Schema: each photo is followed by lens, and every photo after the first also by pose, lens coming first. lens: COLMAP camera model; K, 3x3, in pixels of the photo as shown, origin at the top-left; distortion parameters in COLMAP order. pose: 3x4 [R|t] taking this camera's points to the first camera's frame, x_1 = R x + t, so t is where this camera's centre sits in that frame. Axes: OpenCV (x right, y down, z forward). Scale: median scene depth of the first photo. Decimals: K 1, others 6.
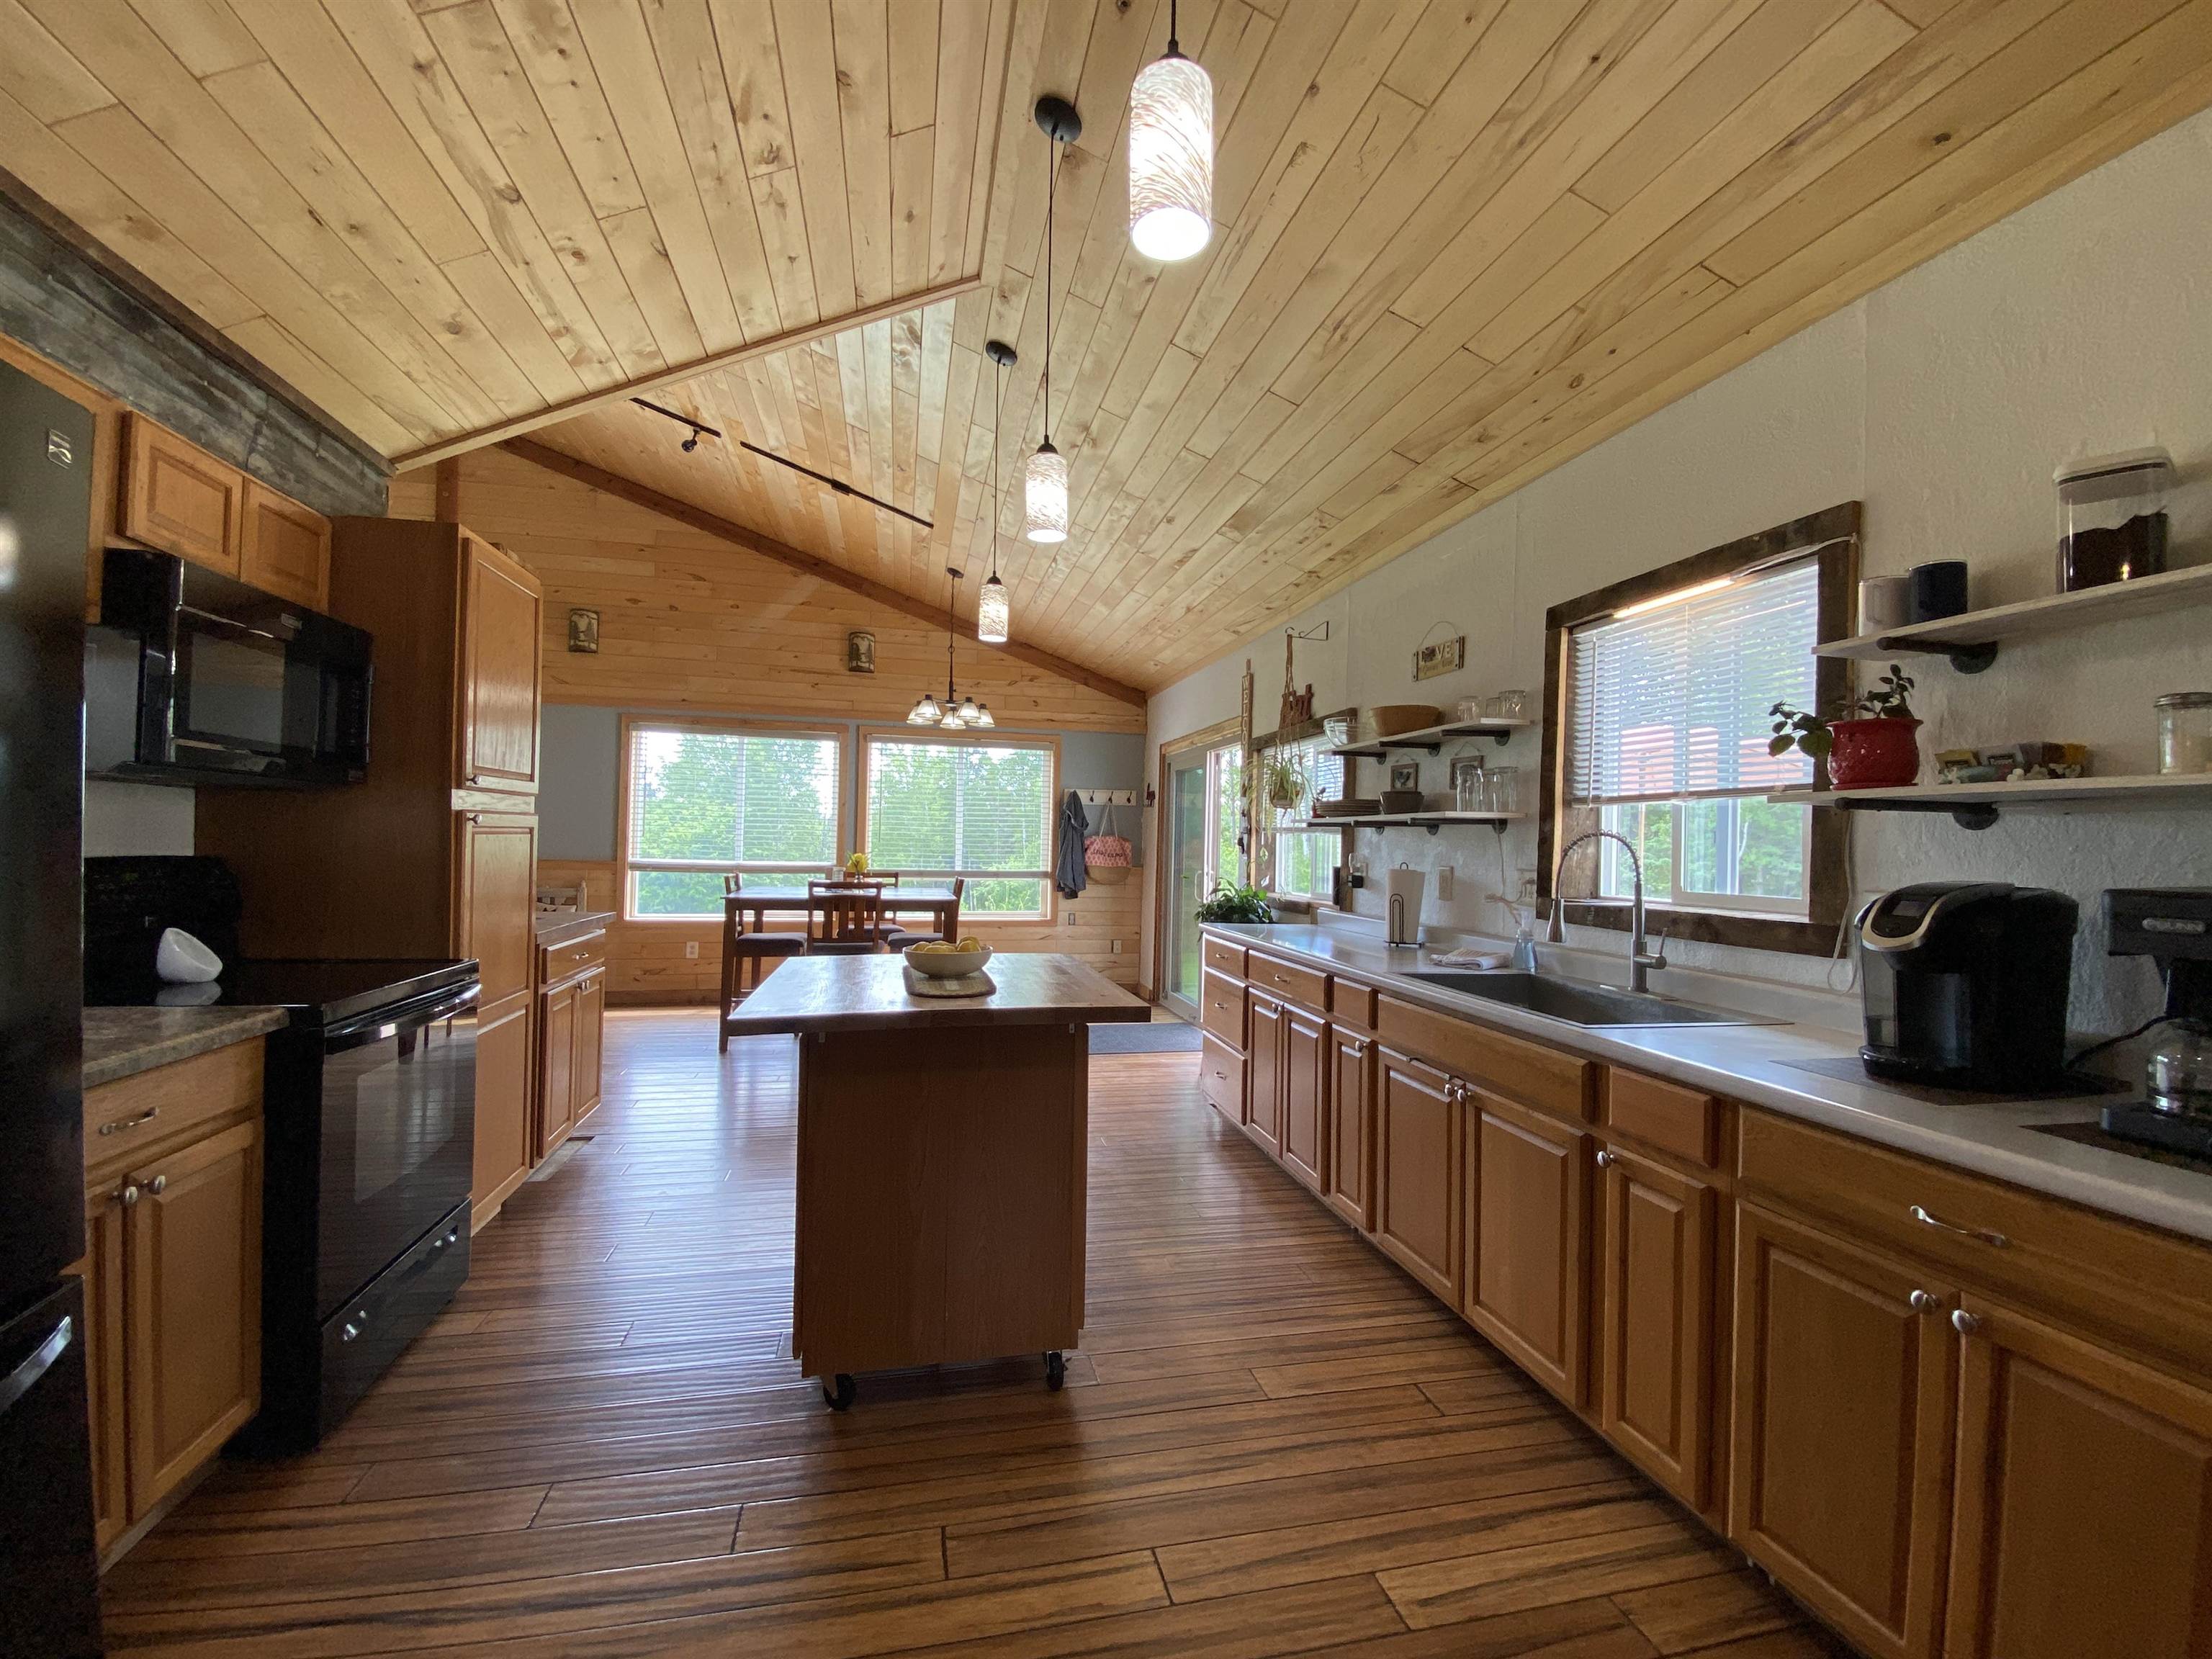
lens RADIAL K [[939.4, 0, 1119.9], [0, 939.4, 833.7], [0, 0, 1]] dist [0.016661, -0.019407]
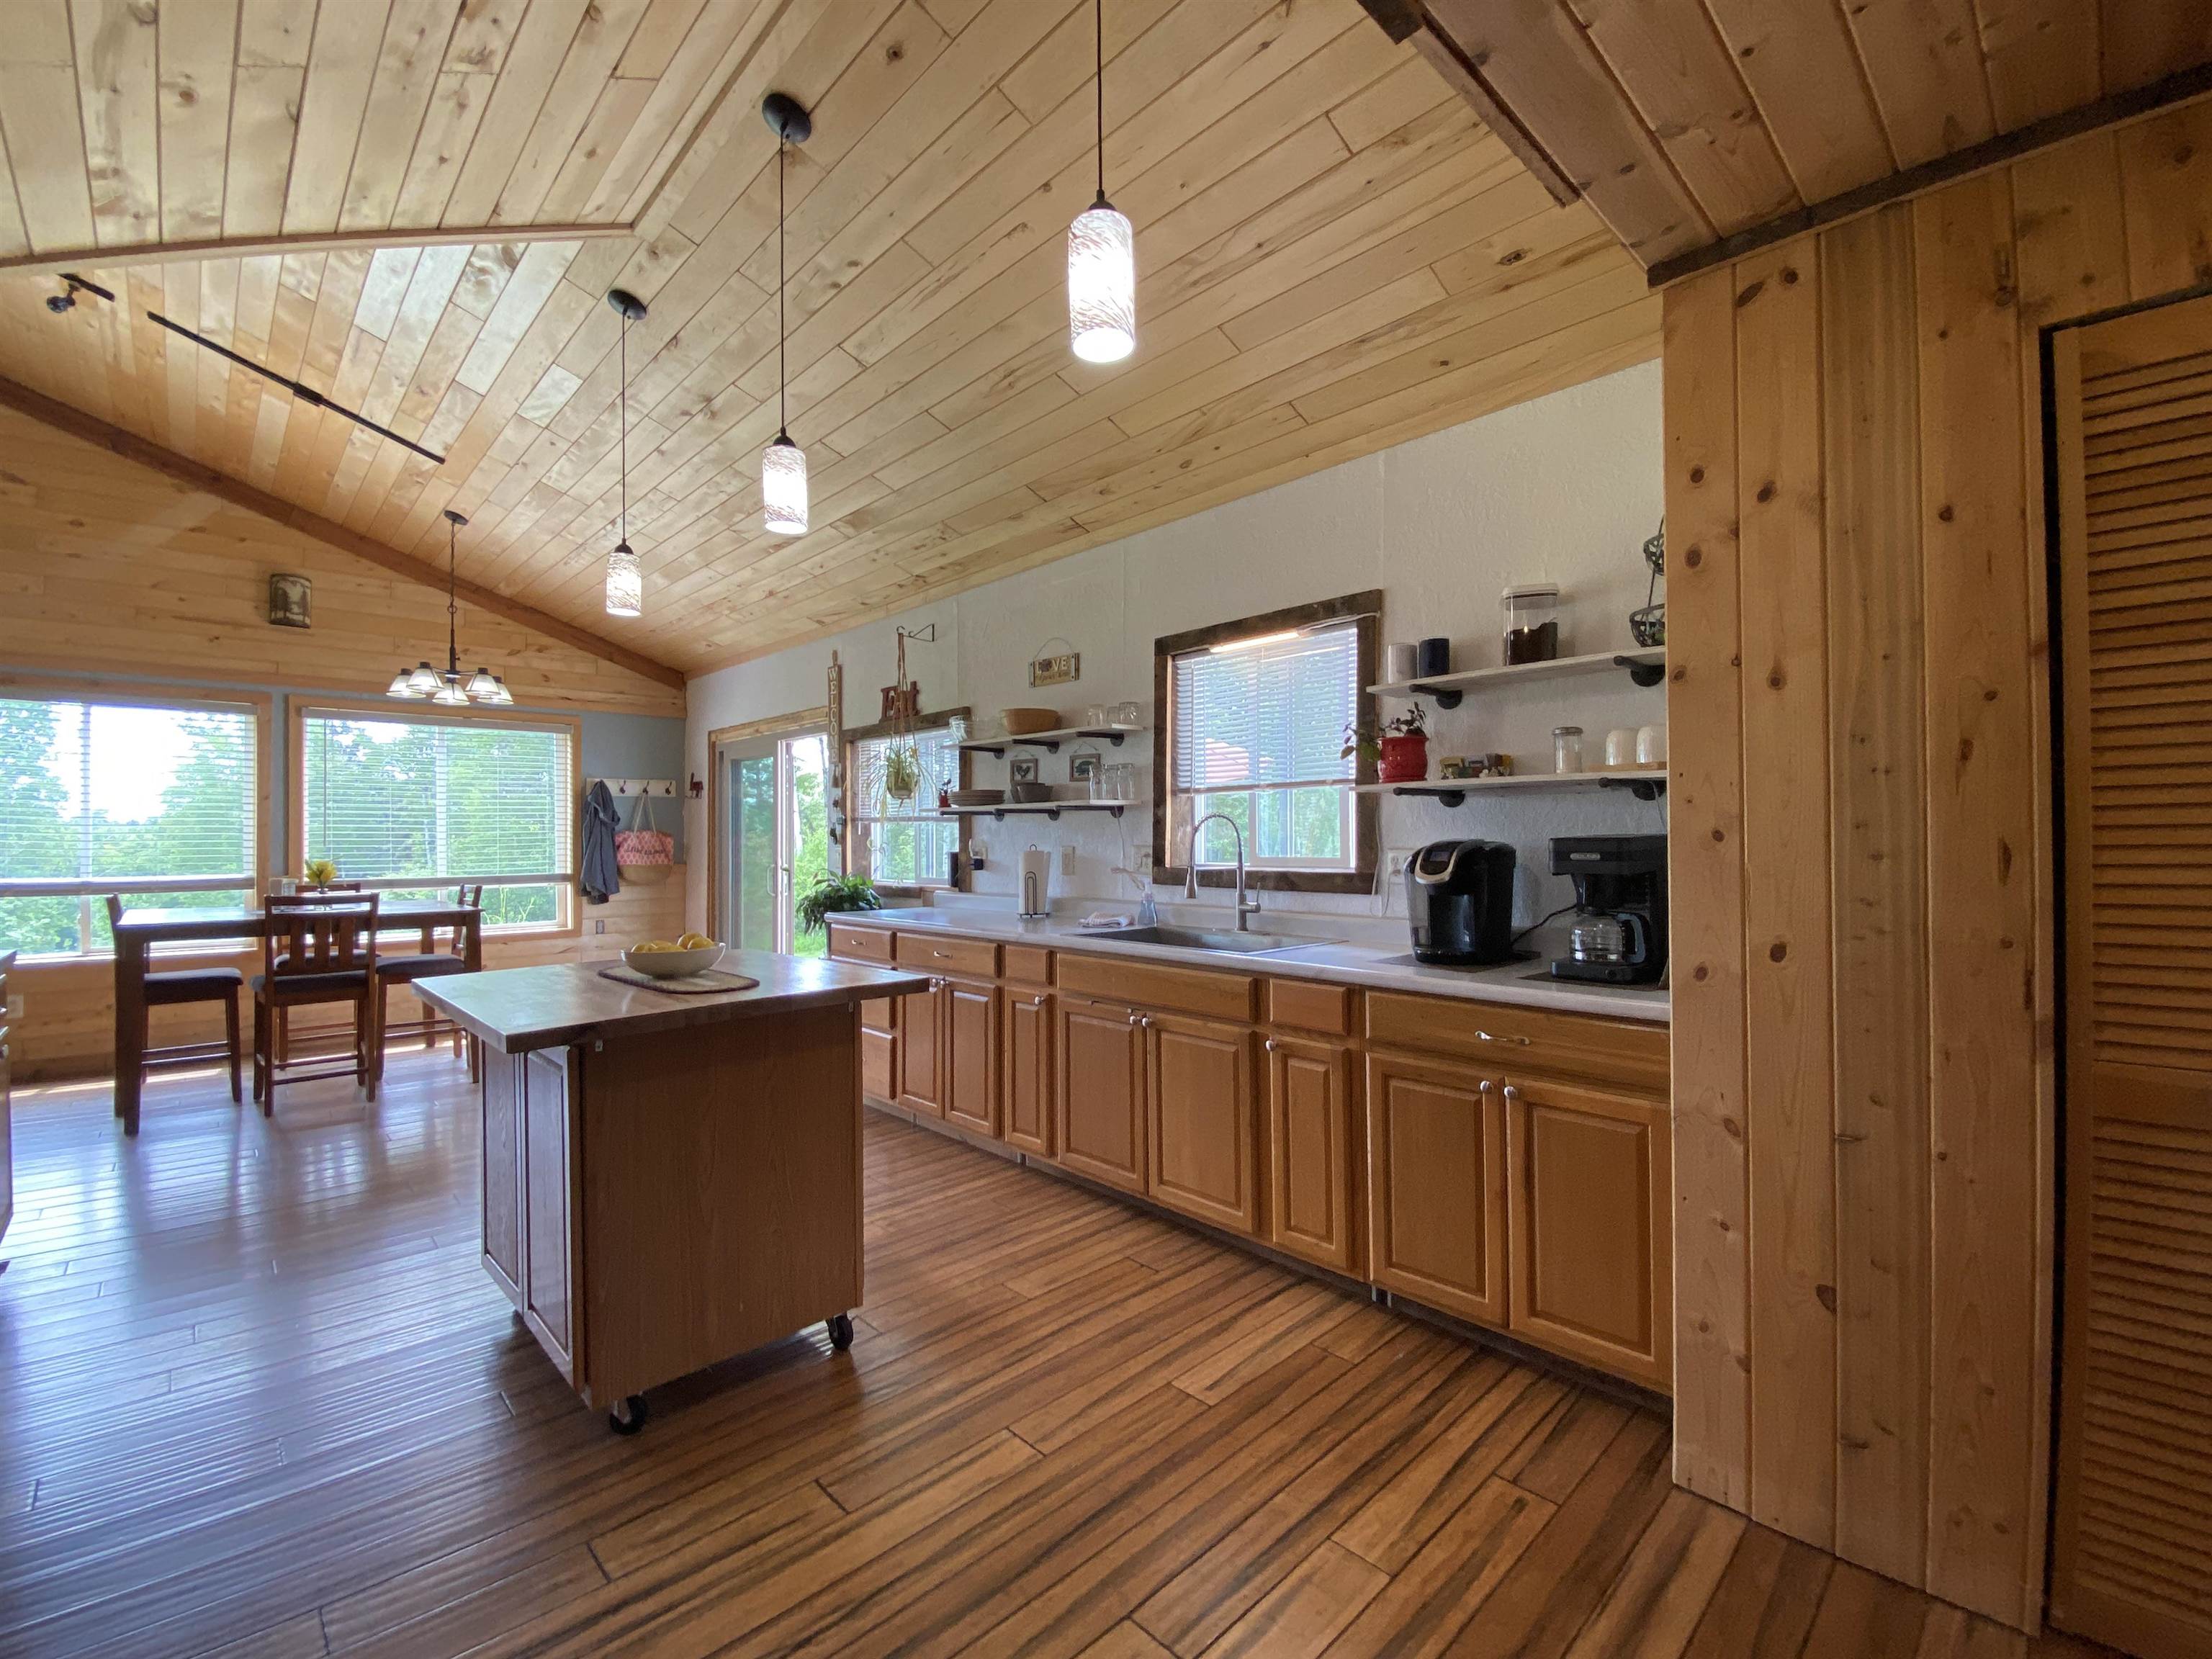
lens RADIAL K [[939.4, 0, 1118.2], [0, 939.4, 831.8], [0, 0, 1]] dist [0.016661, -0.019407]
pose [[0.853500, -0.023115, 0.520581, -0.209093], [0.019727, 0.999733, 0.012049, 0.003304], [-0.520720, -0.000015, 0.853727, -0.035159]]
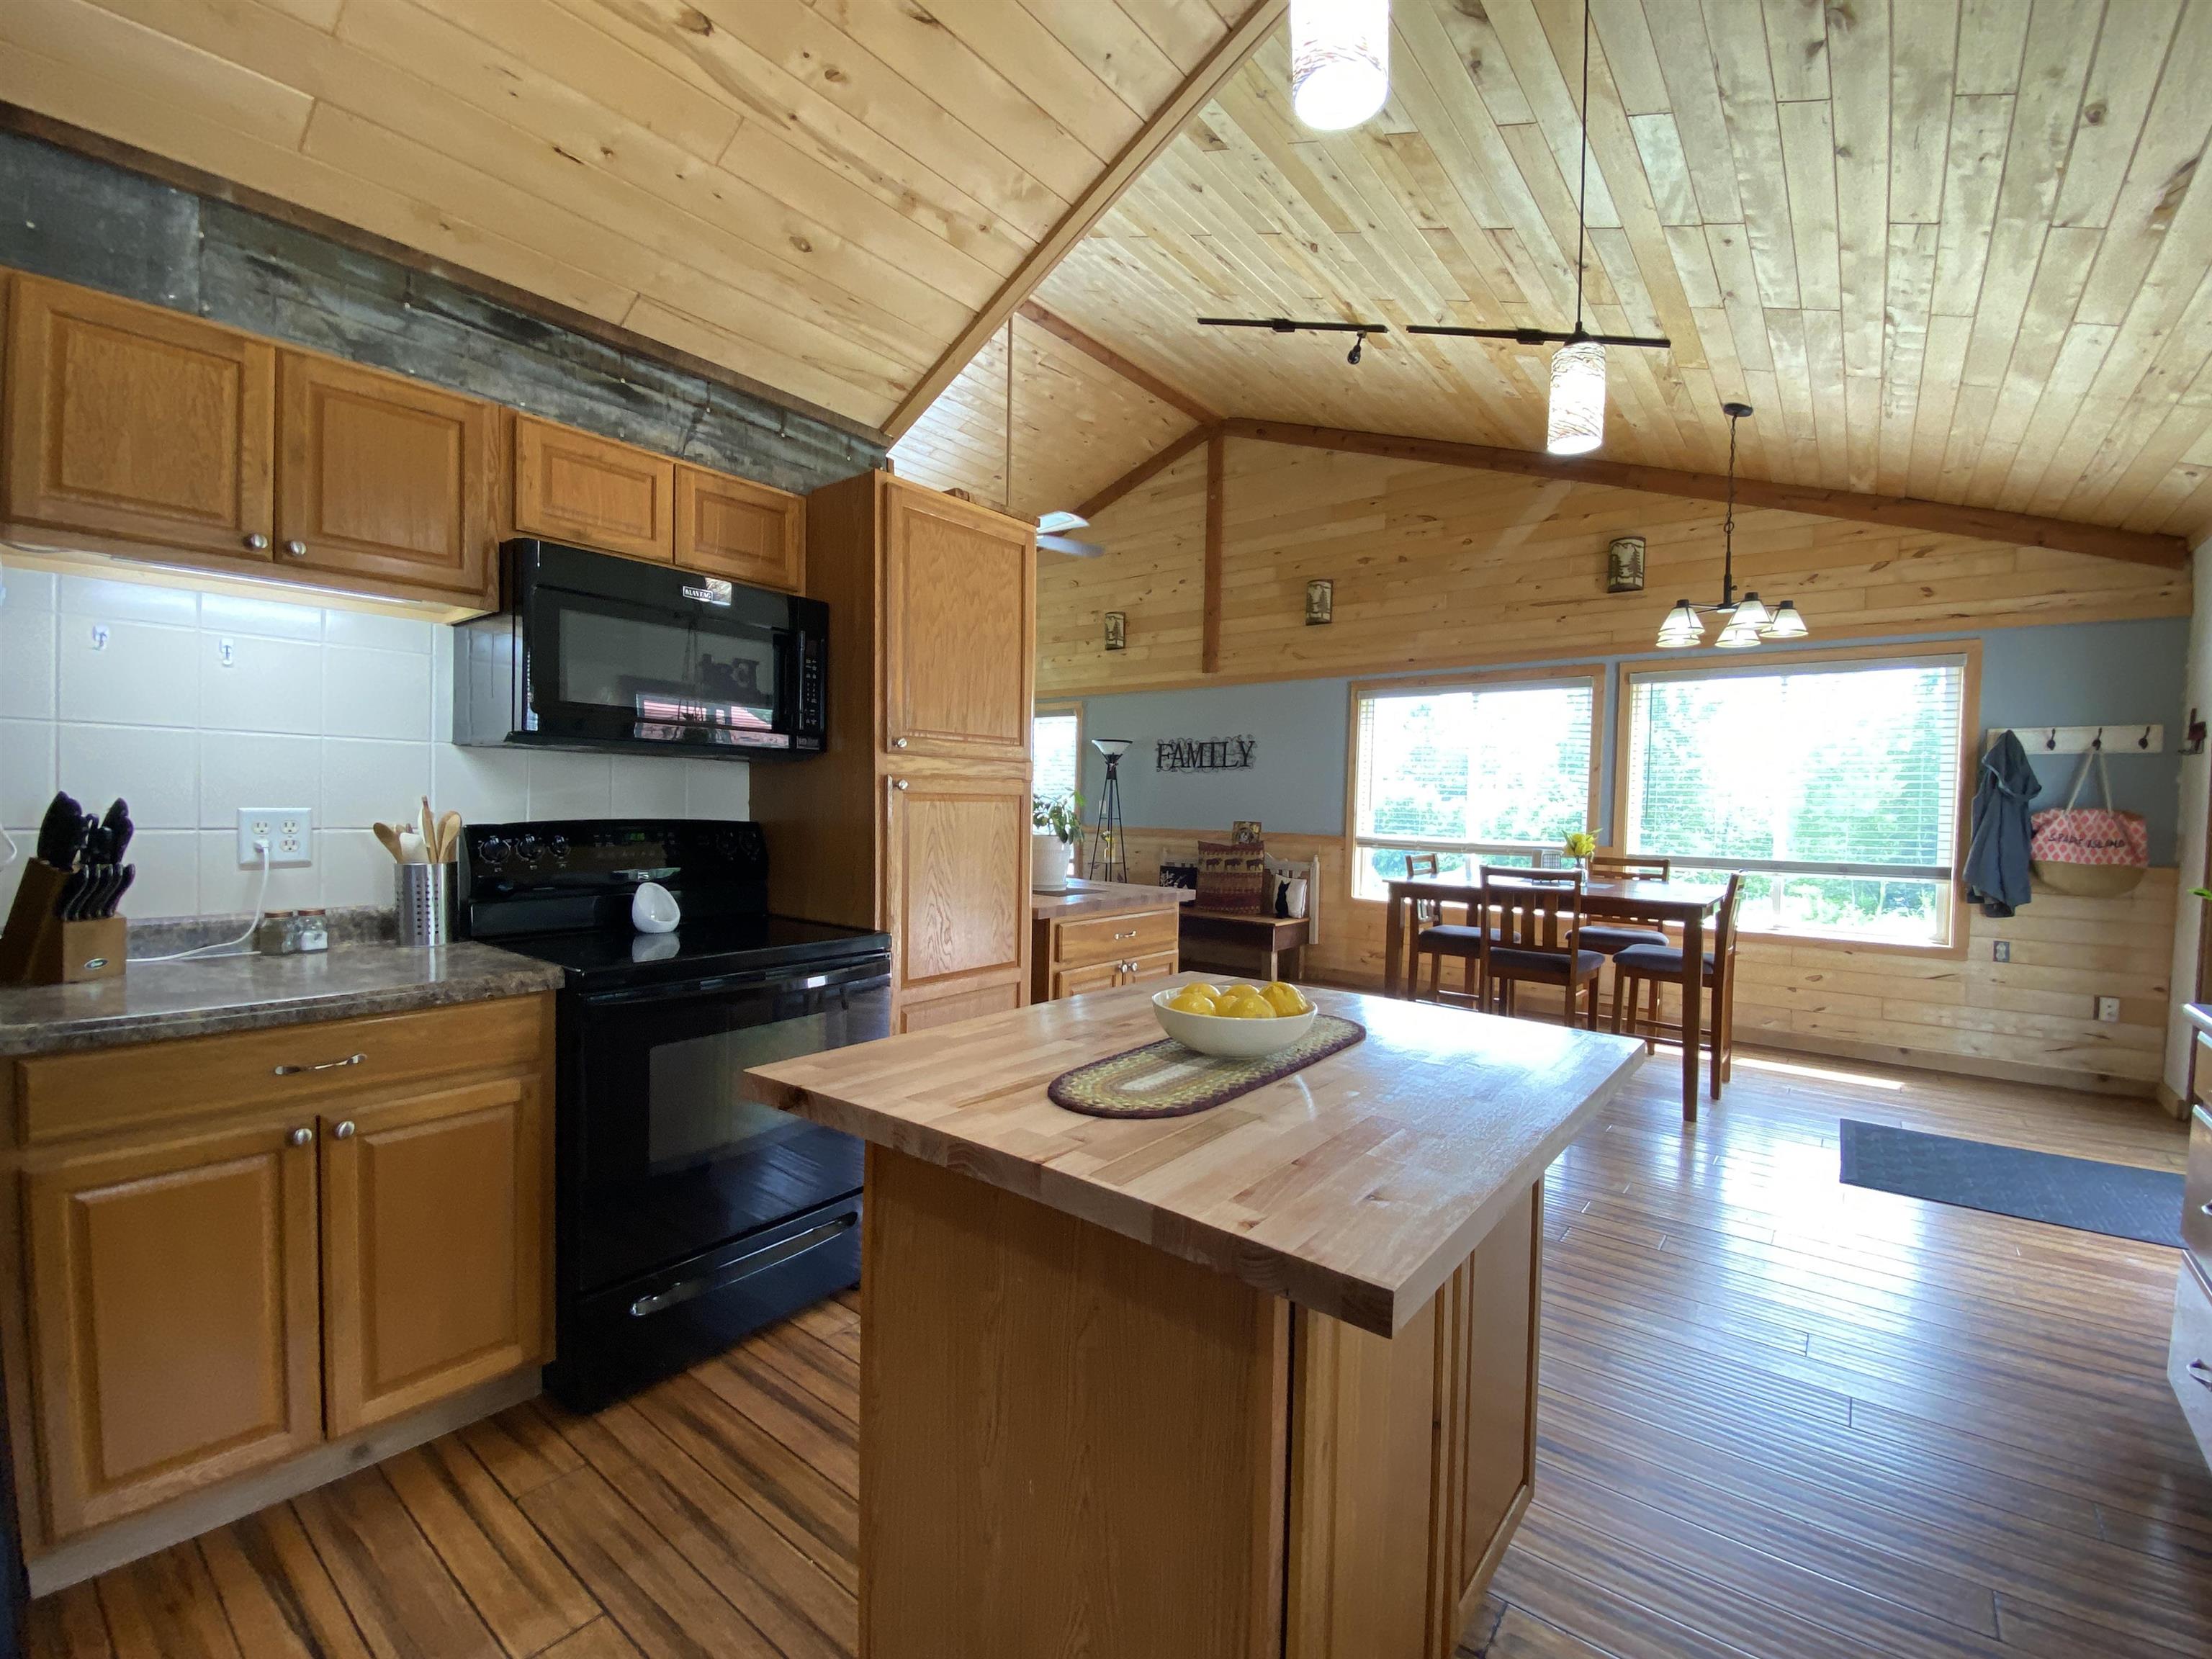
lens RADIAL K [[939.4, 0, 1115.0], [0, 939.4, 835.3], [0, 0, 1]] dist [0.016661, -0.019407]
pose [[0.622122, 0.017236, -0.782730, 0.137402], [0.001119, 0.999737, 0.022904, 0.010786], [0.782919, -0.015126, 0.621939, 0.437205]]
